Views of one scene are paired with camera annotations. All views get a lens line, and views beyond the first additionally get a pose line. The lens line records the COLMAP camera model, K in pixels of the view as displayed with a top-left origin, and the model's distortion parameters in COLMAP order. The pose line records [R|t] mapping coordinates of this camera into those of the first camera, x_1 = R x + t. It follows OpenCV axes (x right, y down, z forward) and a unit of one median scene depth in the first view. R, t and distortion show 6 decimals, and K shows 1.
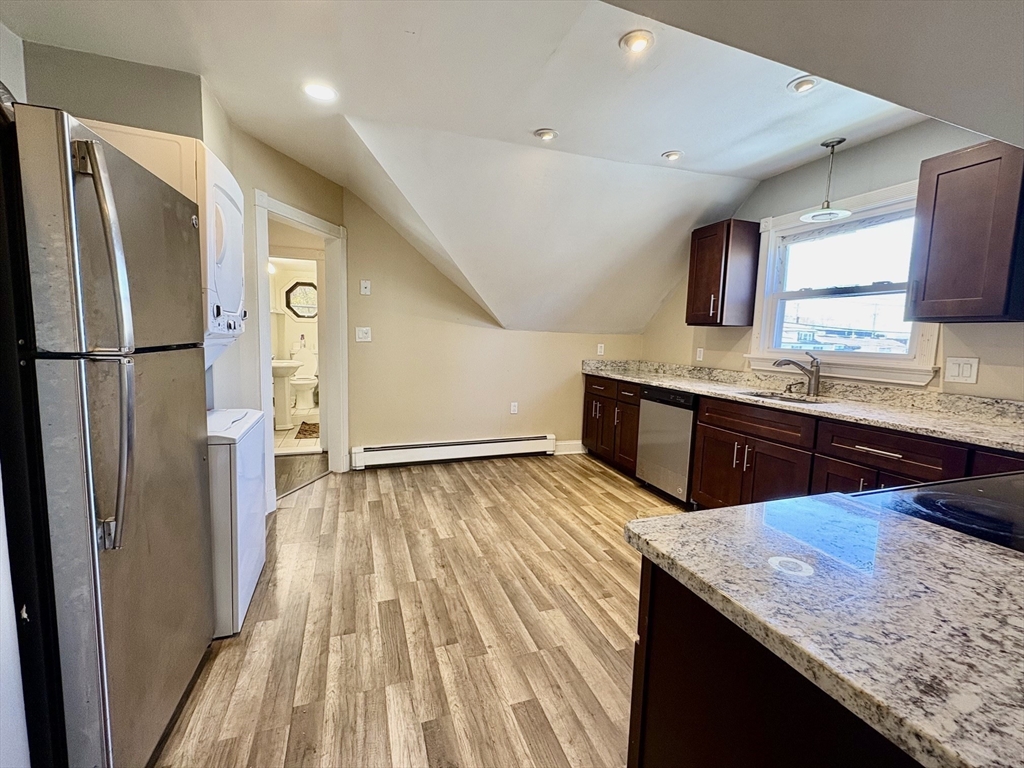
lens RADIAL K [[443.2, 0, 514.5], [0, 443.2, 383.0], [0, 0, 1]] dist [0.001542, 0.000256]
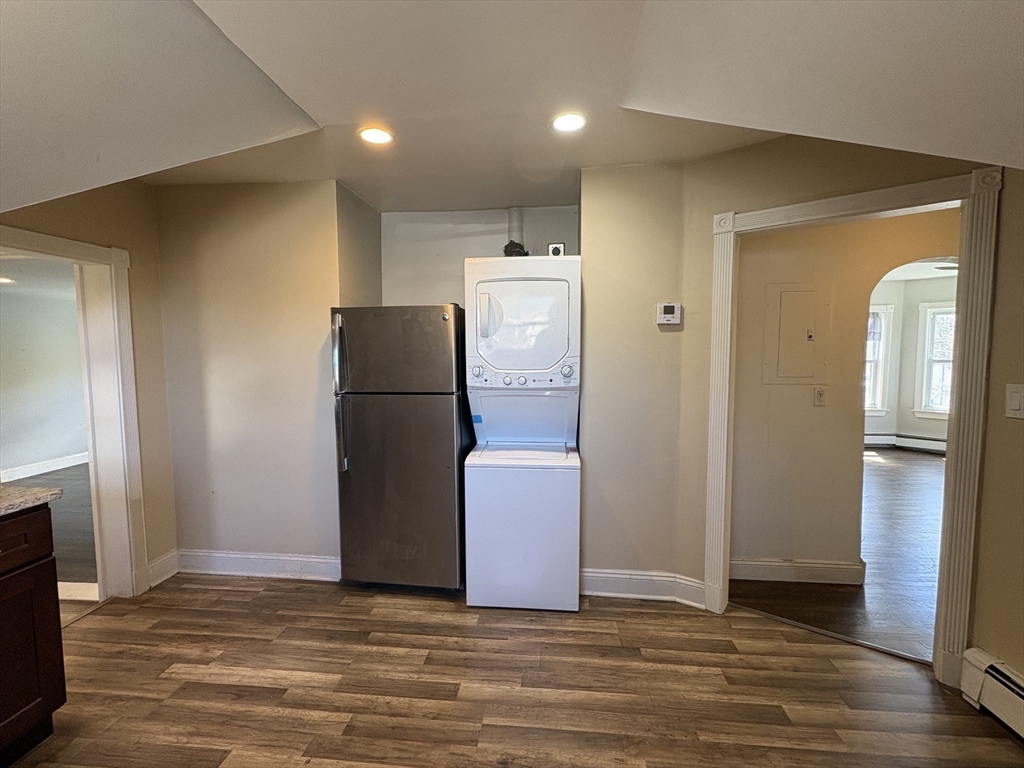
lens RADIAL K [[443.2, 0, 513.7], [0, 443.2, 383.2], [0, 0, 1]] dist [0.001542, 0.000256]
pose [[-0.432668, 0.033820, -0.900919, 0.368130], [-0.104599, 0.990665, 0.087422, -0.174795], [0.895465, 0.132060, -0.425091, 1.148139]]
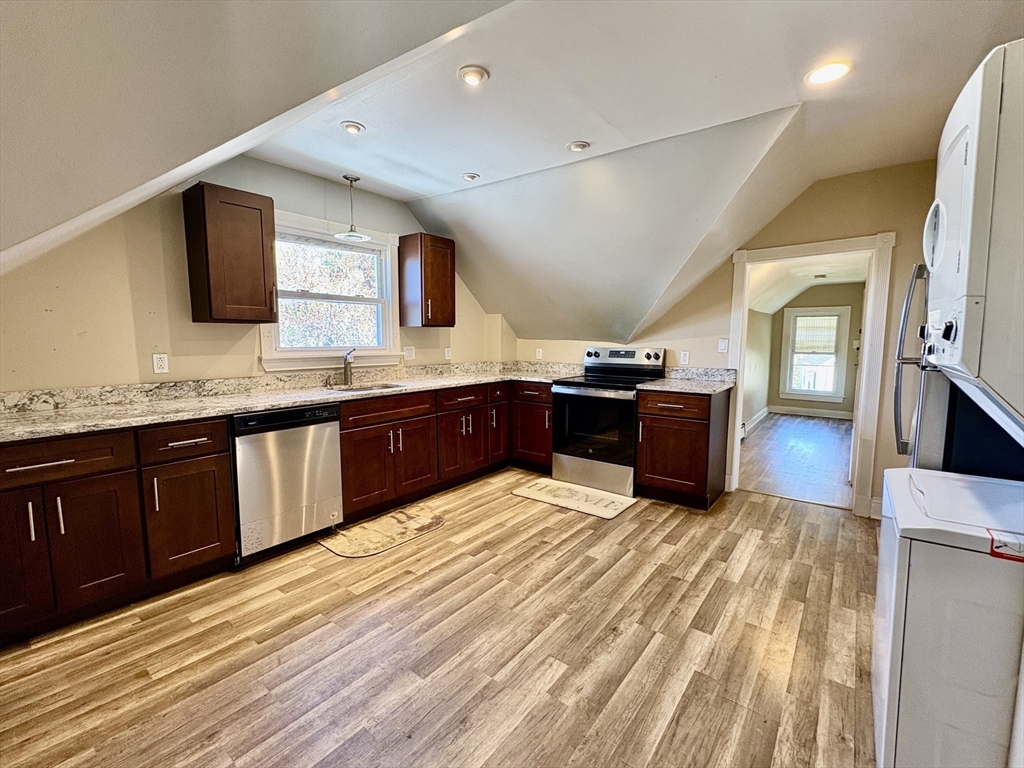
lens RADIAL K [[443.2, 0, 508.6], [0, 443.2, 386.1], [0, 0, 1]] dist [0.001542, 0.000256]
pose [[-0.525636, -0.125302, 0.841431, -0.657761], [0.073601, 0.978686, 0.191719, -0.190940], [-0.847520, 0.162705, -0.505211, 1.430432]]
